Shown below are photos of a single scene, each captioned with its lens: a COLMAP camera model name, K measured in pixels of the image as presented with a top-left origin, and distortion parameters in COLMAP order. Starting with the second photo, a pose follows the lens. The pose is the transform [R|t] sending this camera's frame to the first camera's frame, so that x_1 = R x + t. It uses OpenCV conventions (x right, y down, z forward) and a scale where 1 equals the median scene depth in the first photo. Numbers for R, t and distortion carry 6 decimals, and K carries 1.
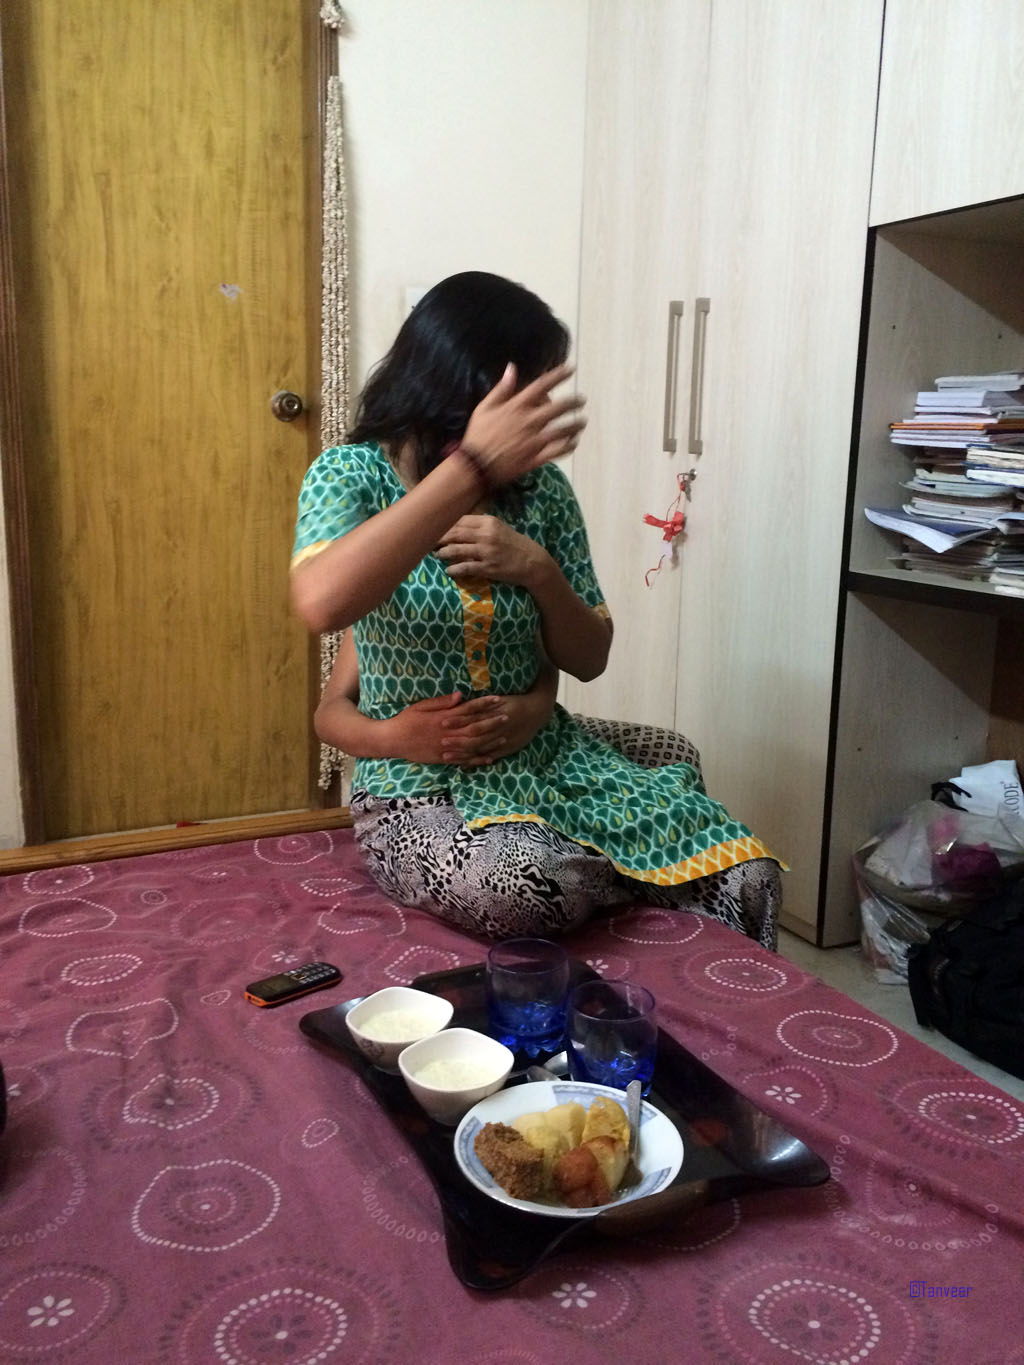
lens RADIAL K [[1164.5, 0, 526.4], [0, 1164.5, 670.4], [0, 0, 1]] dist [0.074764, -0.115026]
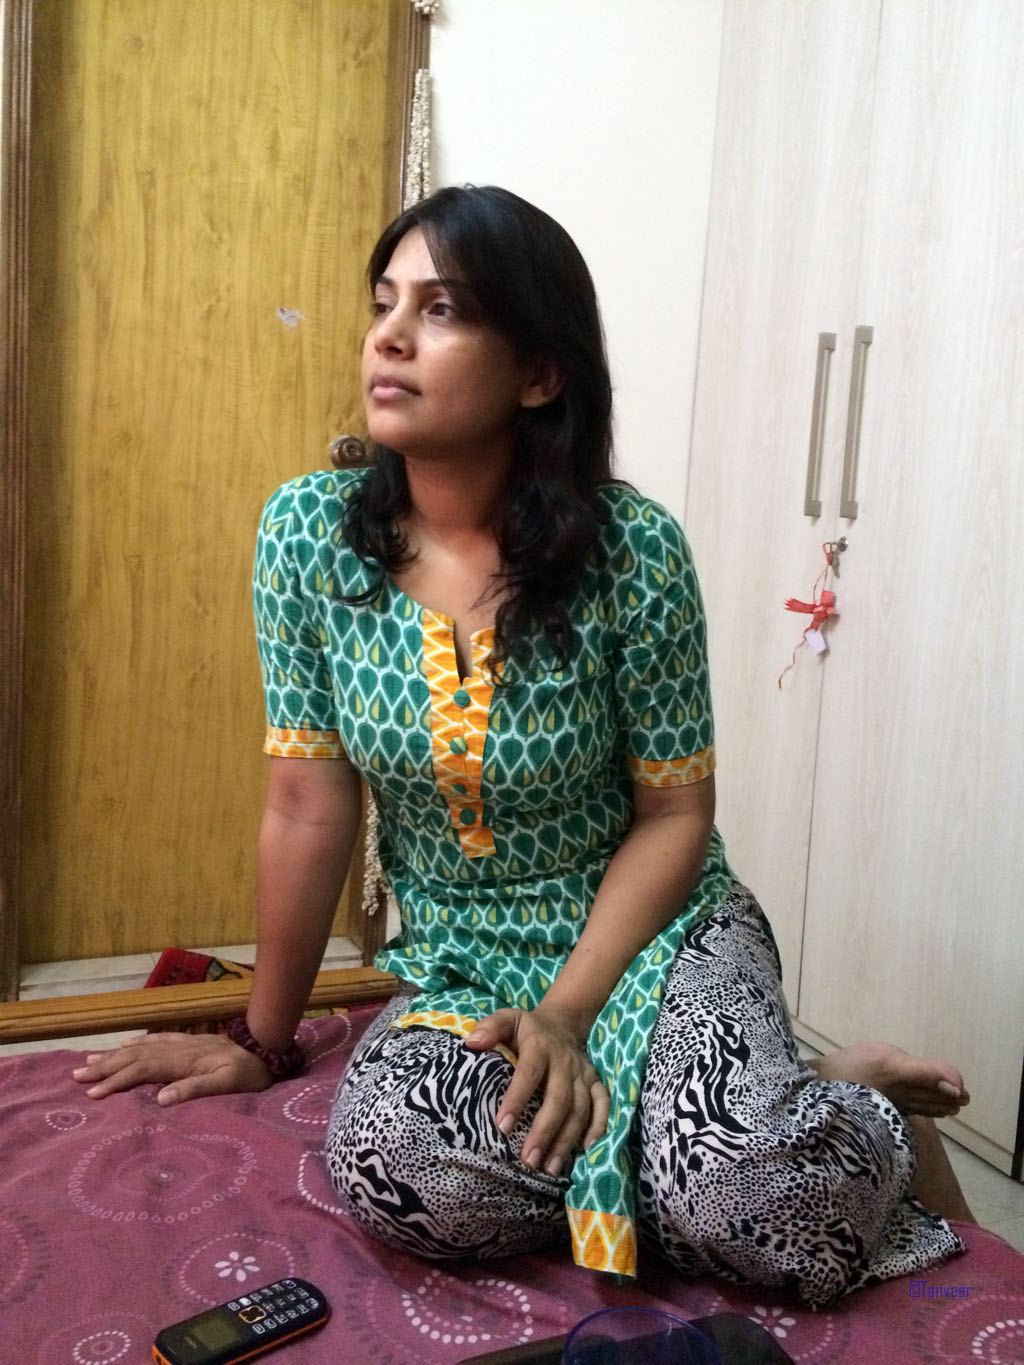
lens RADIAL K [[1164.5, 0, 527.7], [0, 1164.5, 678.7], [0, 0, 1]] dist [0.074764, -0.115026]
pose [[0.997325, 0.040116, -0.061110, -0.018894], [-0.045108, 0.995559, -0.082623, -0.000837], [0.057524, 0.085159, 0.994705, 0.197199]]
